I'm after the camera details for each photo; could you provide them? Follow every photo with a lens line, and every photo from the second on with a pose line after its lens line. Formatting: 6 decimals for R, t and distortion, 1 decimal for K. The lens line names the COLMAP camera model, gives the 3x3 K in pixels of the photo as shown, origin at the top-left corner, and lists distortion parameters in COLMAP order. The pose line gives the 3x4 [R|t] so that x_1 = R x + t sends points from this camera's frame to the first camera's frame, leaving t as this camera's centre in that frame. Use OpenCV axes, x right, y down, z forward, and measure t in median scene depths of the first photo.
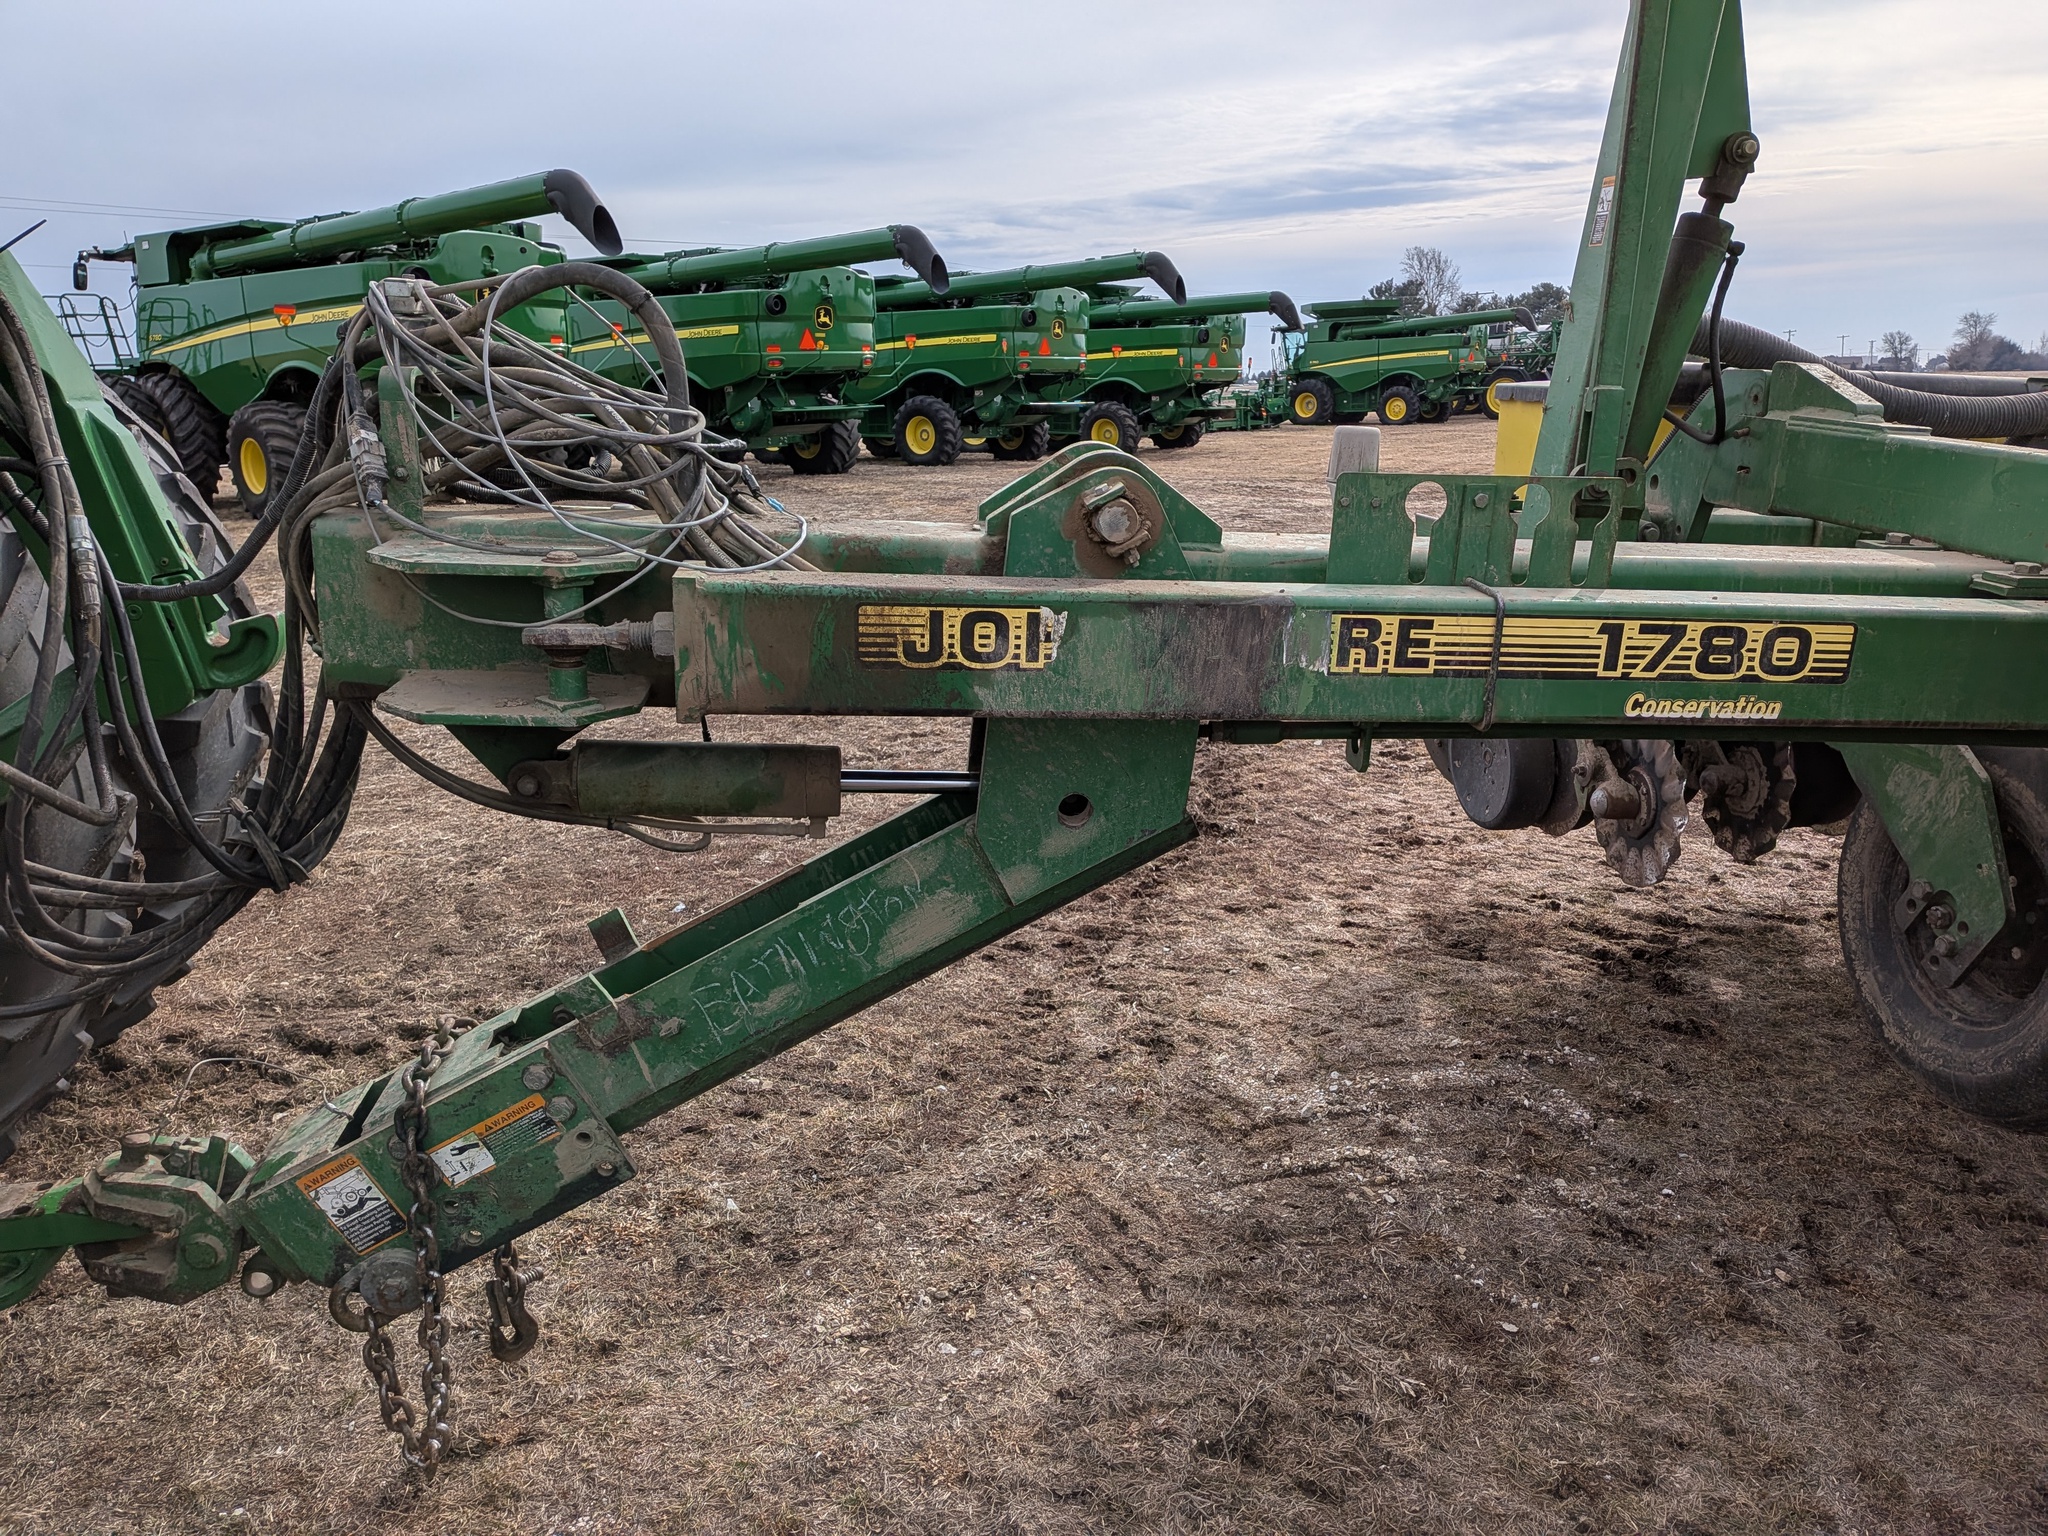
lens RADIAL K [[1494.1, 0, 1034.3], [0, 1494.1, 777.2], [0, 0, 1]] dist [0.082501, -0.141054]
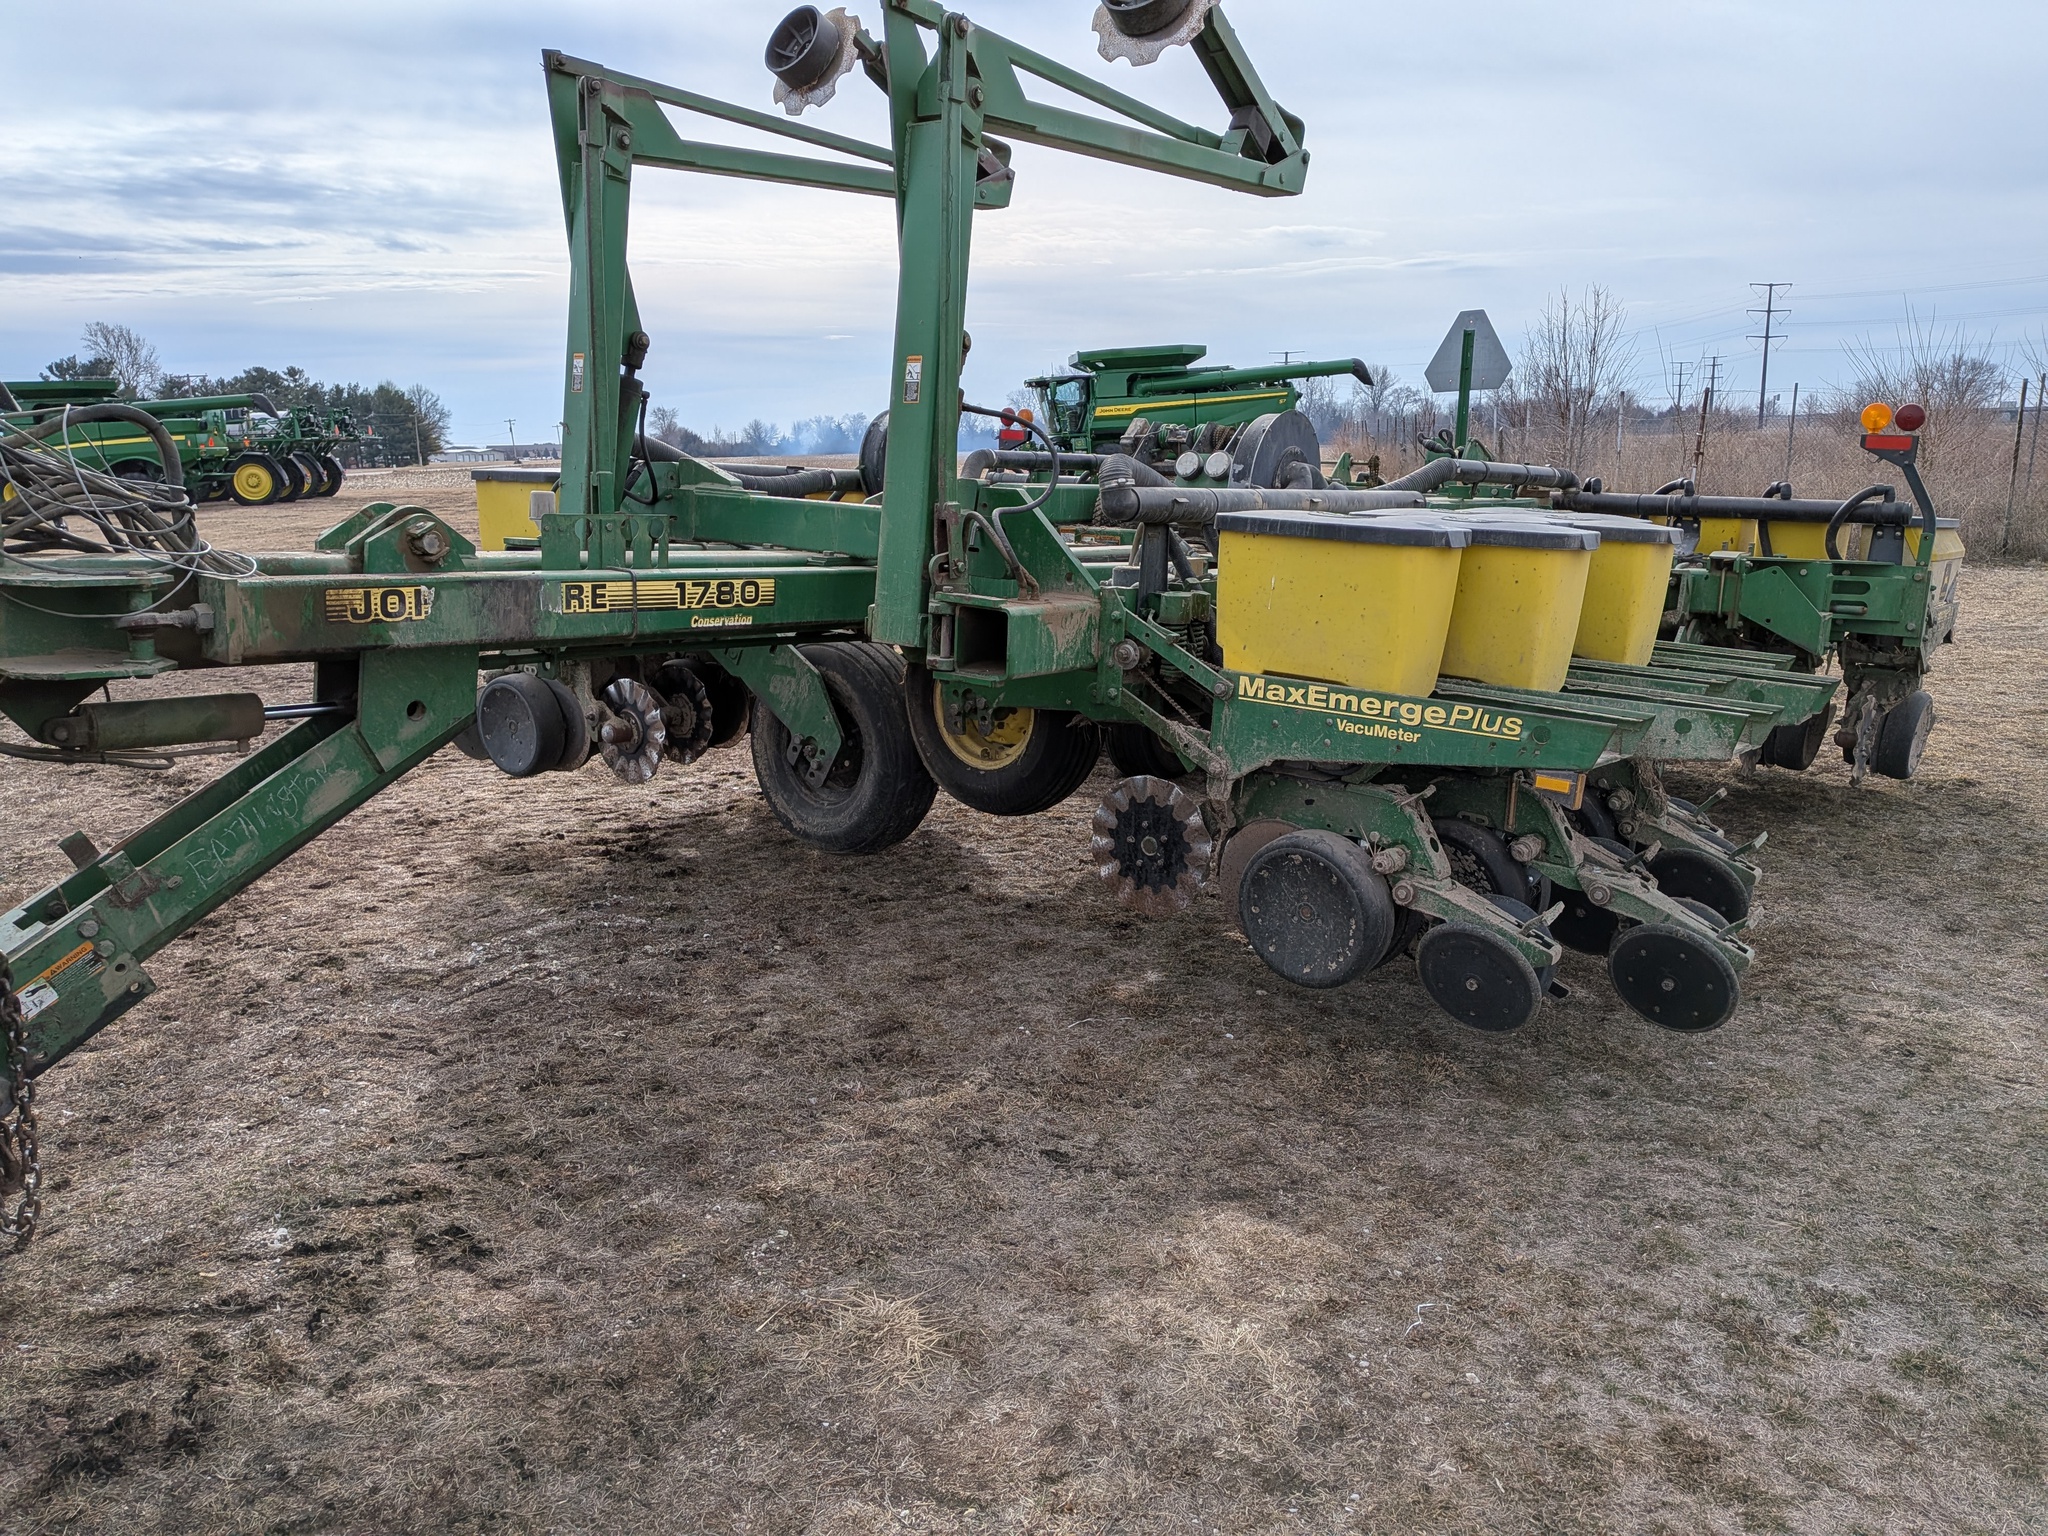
lens RADIAL K [[1489.5, 0, 1013.4], [0, 1489.5, 770.6], [0, 0, 1]] dist [0.070985, -0.118665]
pose [[0.723701, -0.141649, 0.675421, -0.641999], [0.180097, 0.983559, 0.013300, 0.187277], [-0.666200, 0.112016, 0.737313, -0.721135]]
